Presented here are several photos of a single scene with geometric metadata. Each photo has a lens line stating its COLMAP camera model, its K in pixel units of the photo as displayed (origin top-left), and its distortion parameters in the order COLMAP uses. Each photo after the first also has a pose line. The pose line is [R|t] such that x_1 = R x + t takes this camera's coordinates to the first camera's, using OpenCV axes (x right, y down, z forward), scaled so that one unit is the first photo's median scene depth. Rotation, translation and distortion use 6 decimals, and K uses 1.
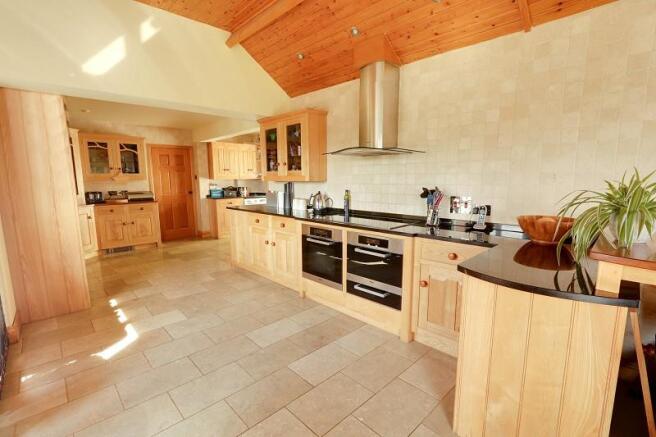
lens RADIAL K [[301.1, 0, 330.3], [0, 301.1, 218.5], [0, 0, 1]] dist [-0.002924, -0.000196]
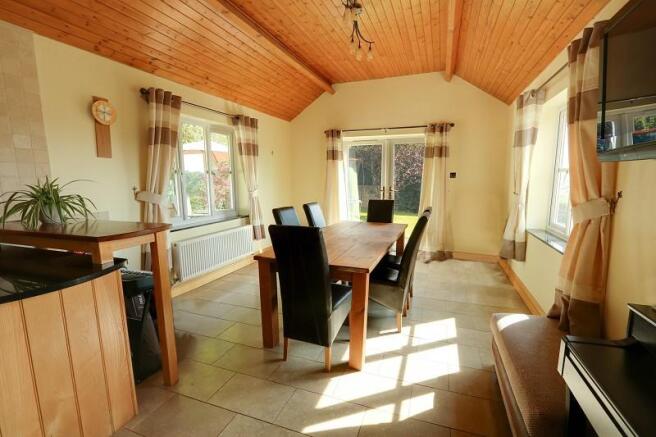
lens RADIAL K [[301.1, 0, 327.4], [0, 301.1, 220.0], [0, 0, 1]] dist [-0.002924, -0.000196]
pose [[-0.426061, -0.123929, 0.896166, -0.276147], [0.120900, 0.973889, 0.192156, -0.033709], [-0.896580, 0.190217, -0.399953, 0.235430]]
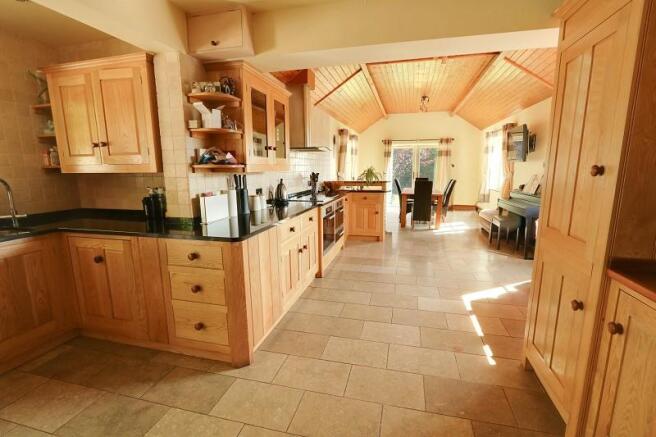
lens RADIAL K [[301.1, 0, 331.2], [0, 301.1, 219.9], [0, 0, 1]] dist [-0.002924, -0.000196]
pose [[-0.519456, -0.141842, 0.842642, -1.238481], [0.112761, 0.966124, 0.232140, -0.220588], [-0.847024, 0.215604, -0.485865, 1.816832]]
